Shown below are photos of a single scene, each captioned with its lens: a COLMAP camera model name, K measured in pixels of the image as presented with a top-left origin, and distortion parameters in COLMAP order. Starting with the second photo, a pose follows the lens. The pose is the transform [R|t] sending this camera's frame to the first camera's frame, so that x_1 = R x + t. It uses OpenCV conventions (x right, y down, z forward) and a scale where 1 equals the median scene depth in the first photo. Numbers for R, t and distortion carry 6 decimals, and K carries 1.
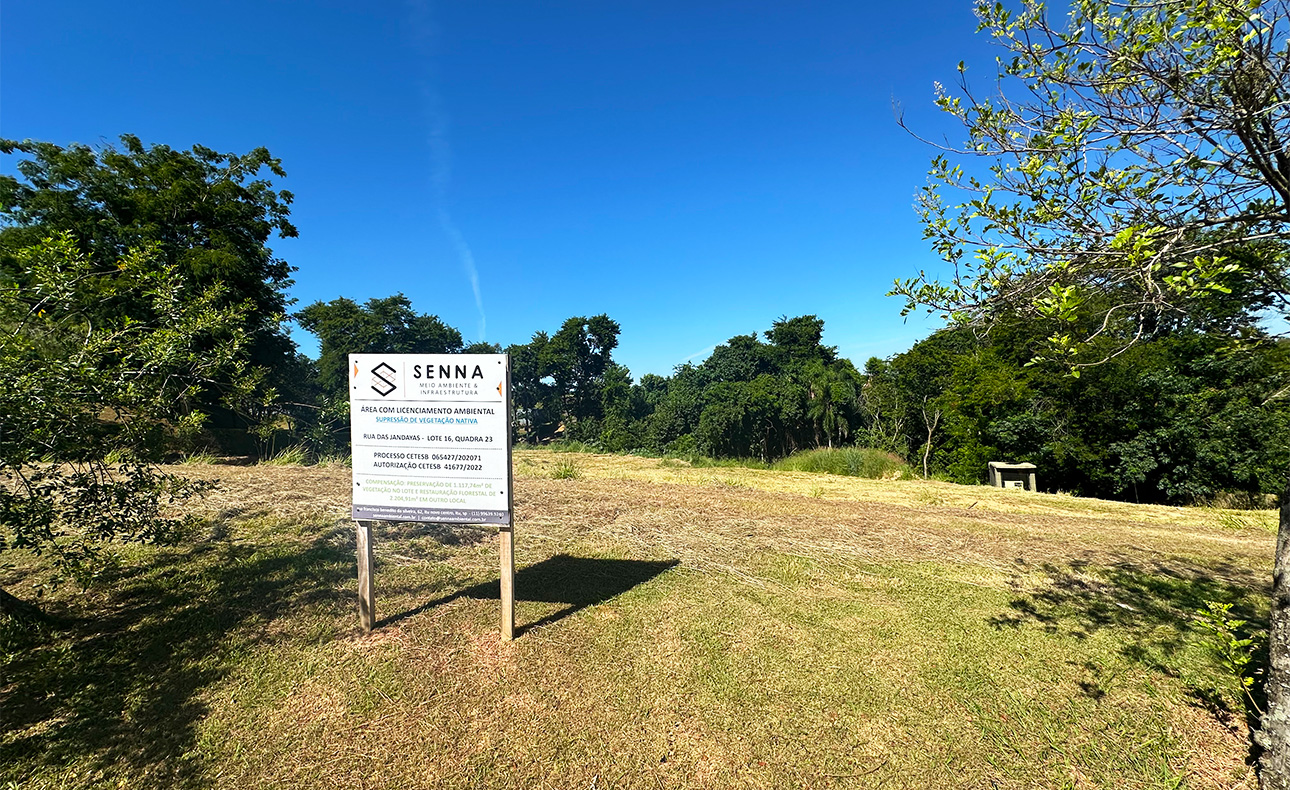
lens RADIAL K [[512.6, 0, 641.7], [0, 512.6, 393.3], [0, 0, 1]] dist [0.000772, 0.000268]
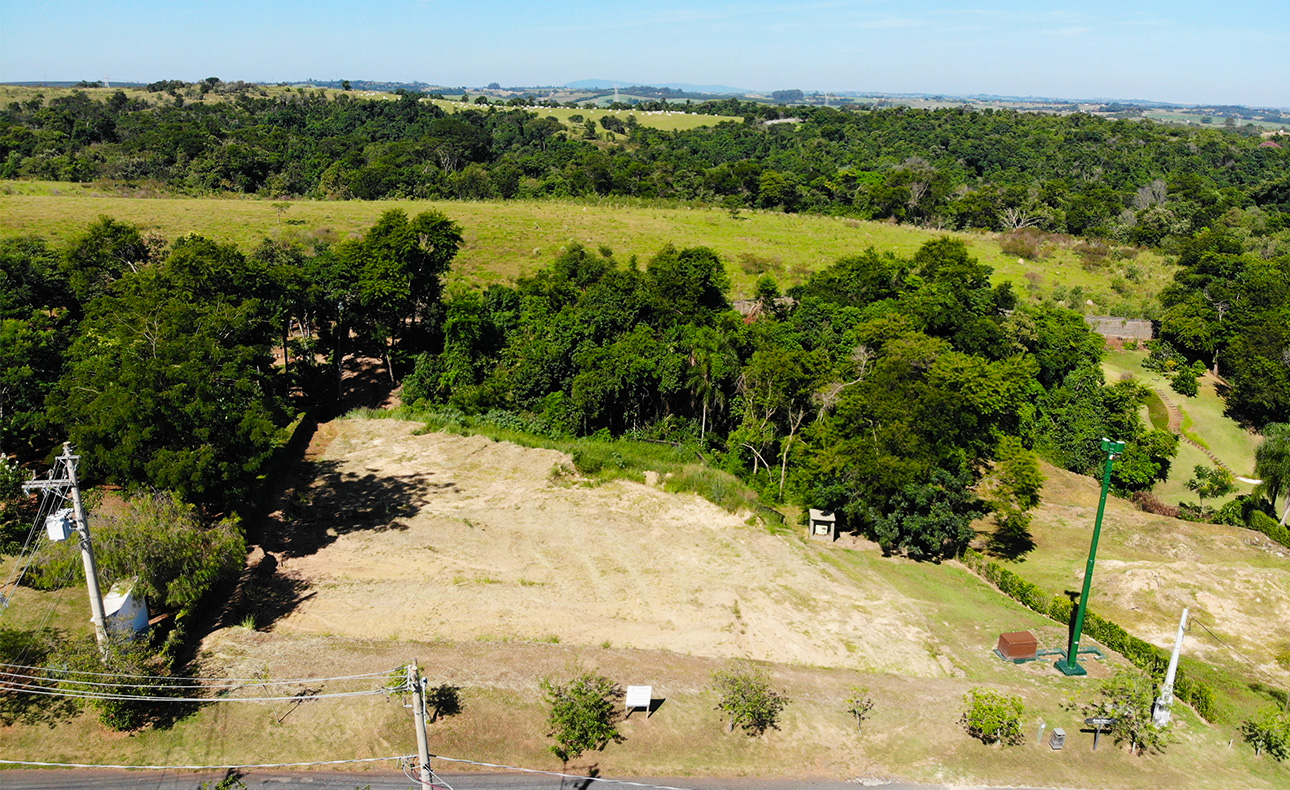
lens RADIAL K [[943.8, 0, 647.7], [0, 943.8, 399.8], [0, 0, 1]] dist [0.068961, -0.176649]
pose [[0.959004, -0.001761, 0.283386, -0.291042], [-0.089144, 0.947344, 0.307560, -0.569225], [-0.269006, -0.320213, 0.908350, -0.698245]]
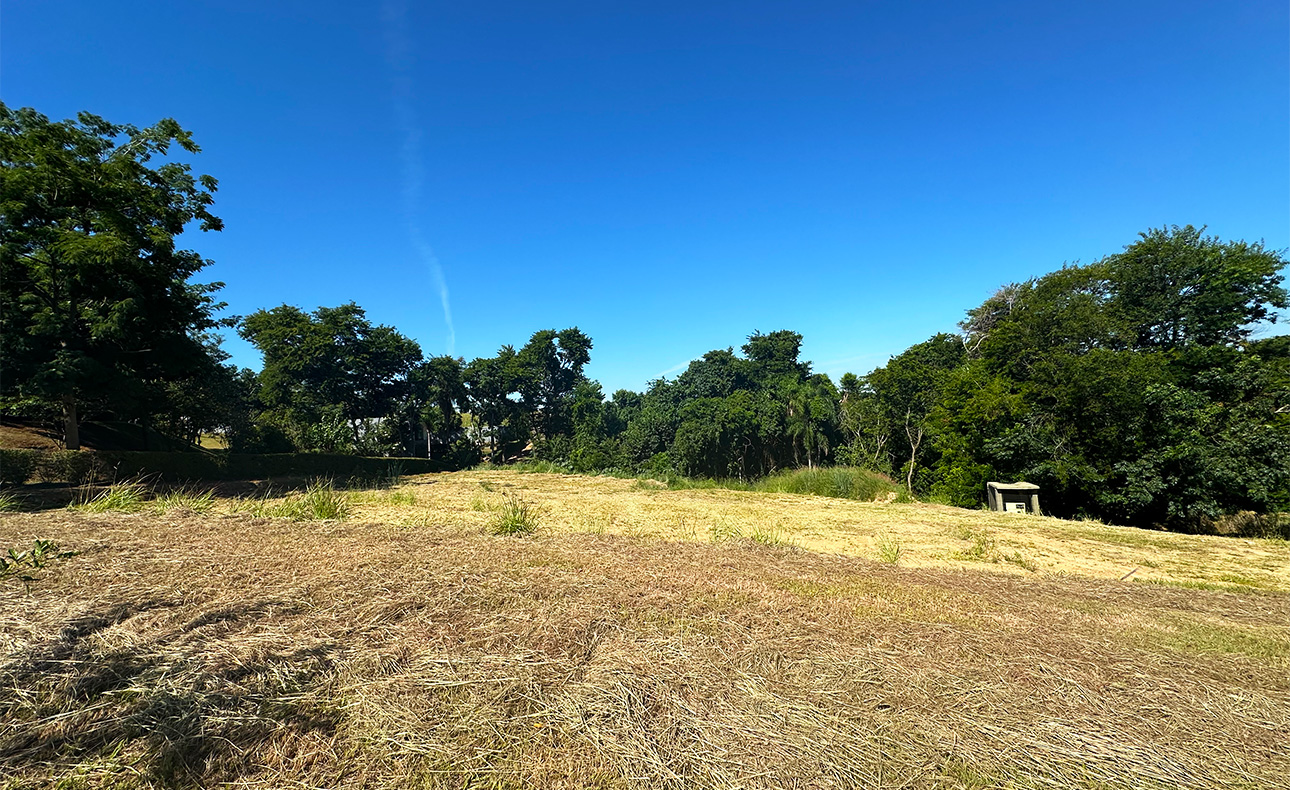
lens RADIAL K [[512.6, 0, 641.7], [0, 512.6, 393.3], [0, 0, 1]] dist [0.000772, 0.000268]
pose [[0.998388, 0.001085, 0.056750, -0.003914], [0.000776, 0.999463, -0.032767, 0.001100], [-0.056755, 0.032758, 0.997851, 0.063046]]
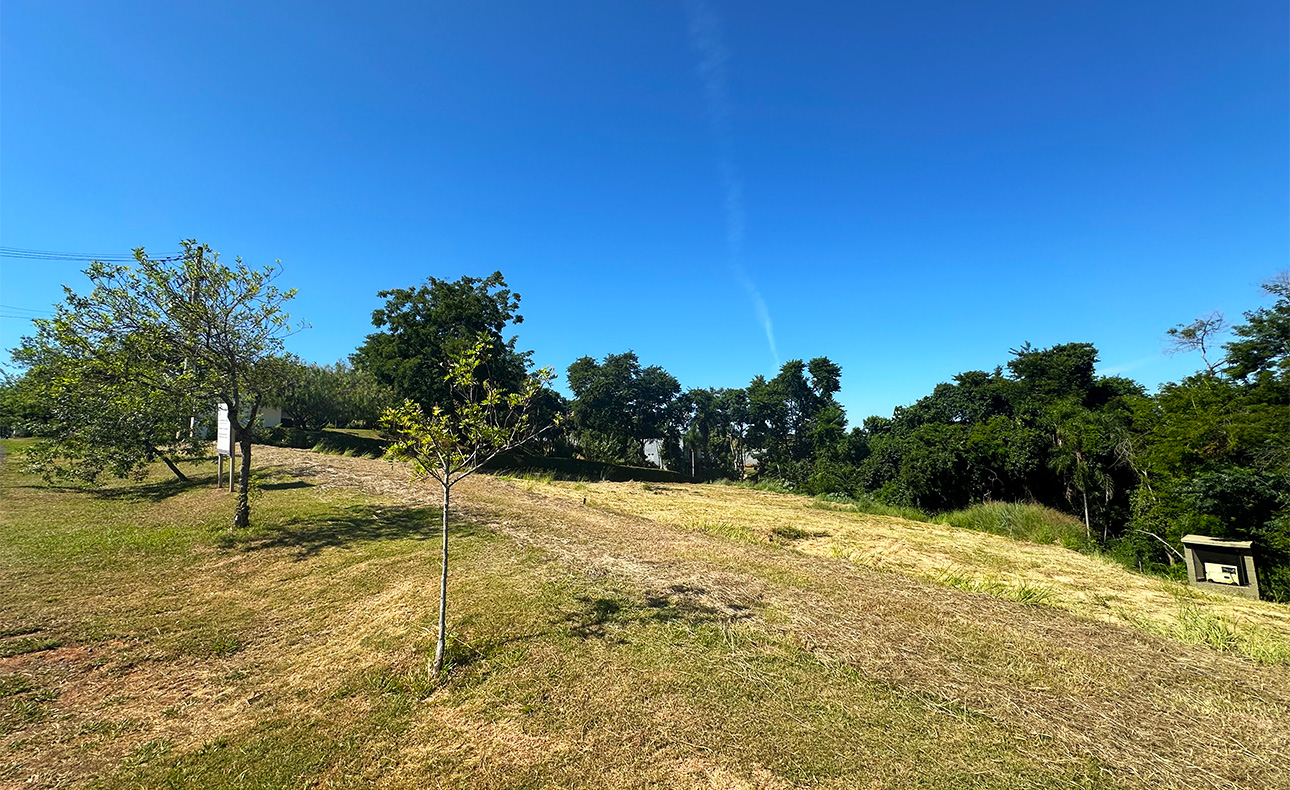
lens RADIAL K [[512.6, 0, 641.7], [0, 512.6, 393.3], [0, 0, 1]] dist [0.000772, 0.000268]
pose [[0.843505, -0.023198, -0.536619, 0.271688], [-0.021202, 0.996850, -0.076421, 0.003529], [0.536702, 0.075838, 0.840357, -0.030377]]
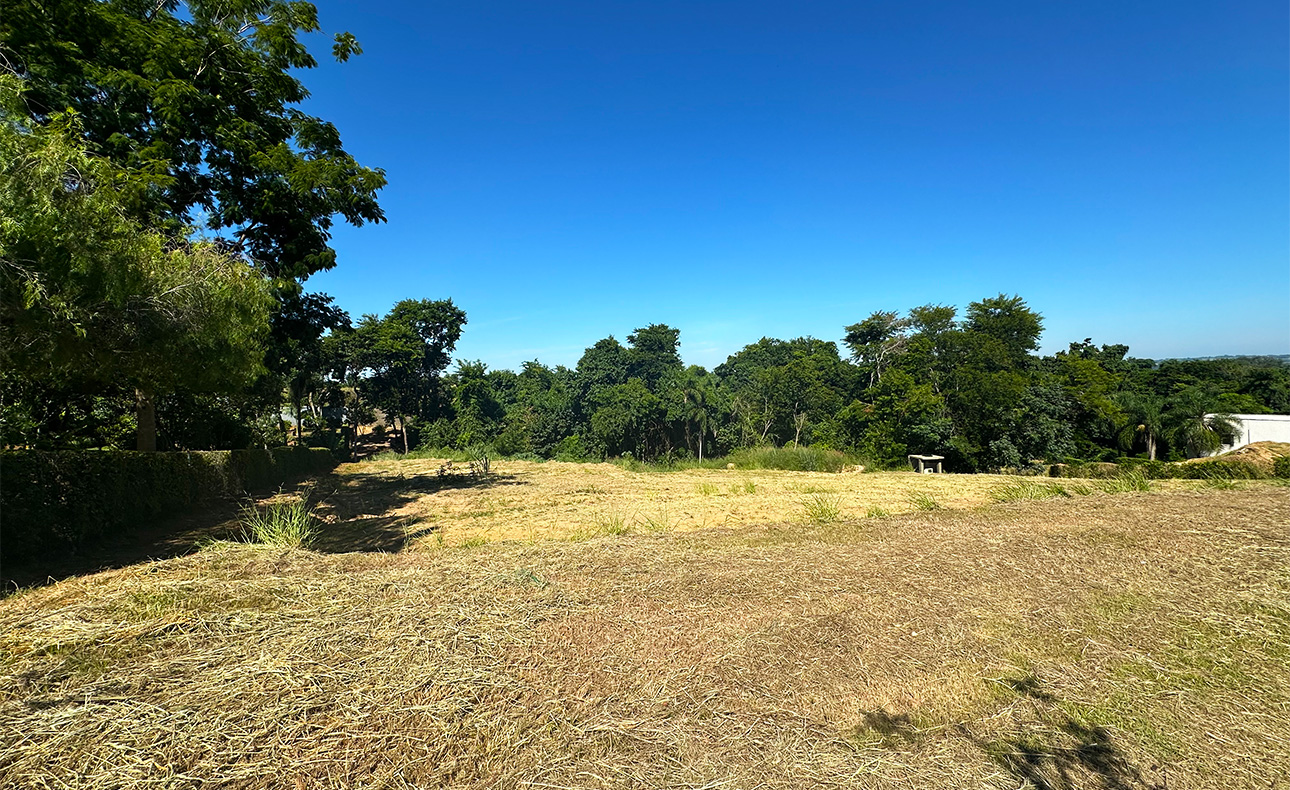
lens RADIAL K [[512.6, 0, 641.7], [0, 512.6, 393.3], [0, 0, 1]] dist [0.000772, 0.000268]
pose [[0.853370, 0.023172, 0.520791, -0.405597], [-0.026236, 0.999655, -0.001488, -0.005244], [-0.520646, -0.012394, 0.853683, 0.142946]]
